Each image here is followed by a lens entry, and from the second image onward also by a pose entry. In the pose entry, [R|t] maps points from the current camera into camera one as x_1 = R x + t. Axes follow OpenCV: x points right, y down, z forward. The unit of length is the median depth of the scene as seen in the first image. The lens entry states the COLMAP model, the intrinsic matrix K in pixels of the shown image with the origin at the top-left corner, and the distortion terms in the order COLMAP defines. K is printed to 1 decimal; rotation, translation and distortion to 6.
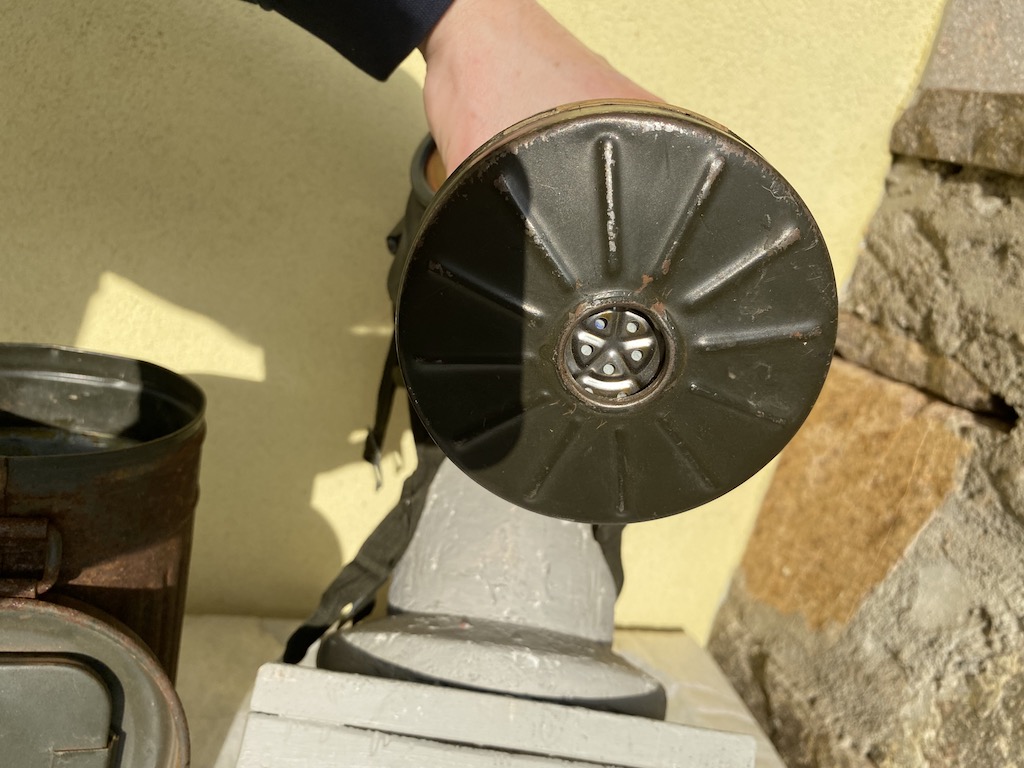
lens RADIAL K [[815.3, 0, 512.0], [0, 815.3, 384.0], [0, 0, 1]] dist [0.002882, -0.006567]
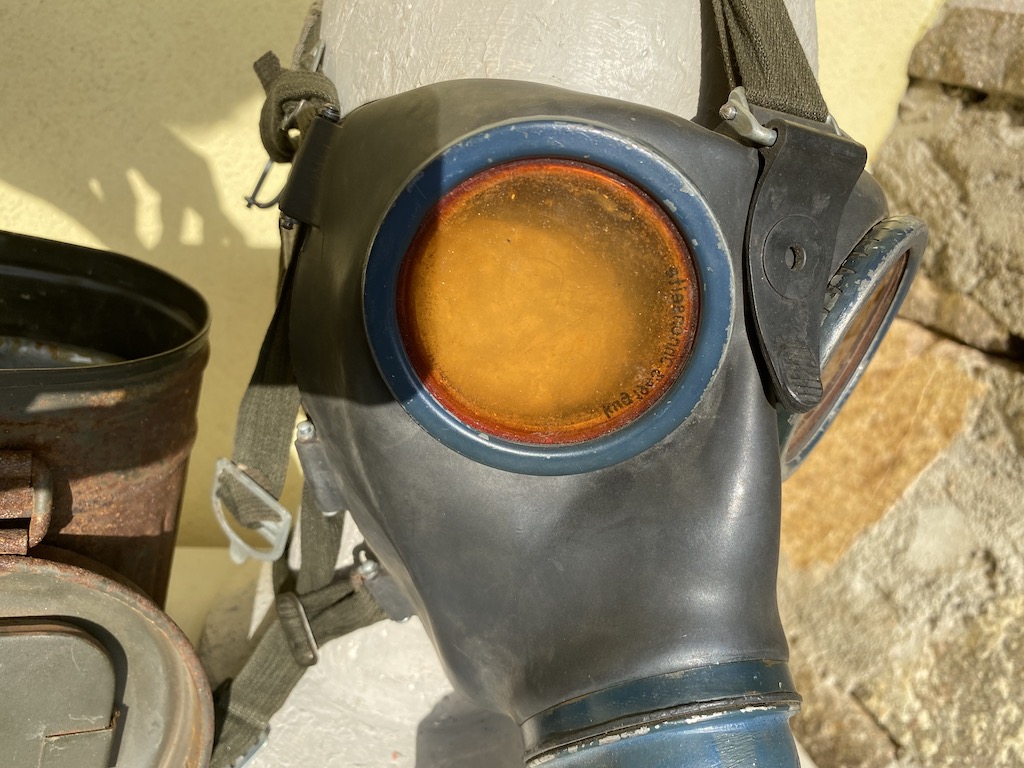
lens RADIAL K [[815.3, 0, 512.0], [0, 815.3, 384.0], [0, 0, 1]] dist [0.002882, -0.006567]
pose [[0.992397, 0.026593, 0.120170, -0.106886], [-0.036882, 0.995764, 0.084221, 0.010848], [-0.117421, -0.088012, 0.989174, 0.098708]]
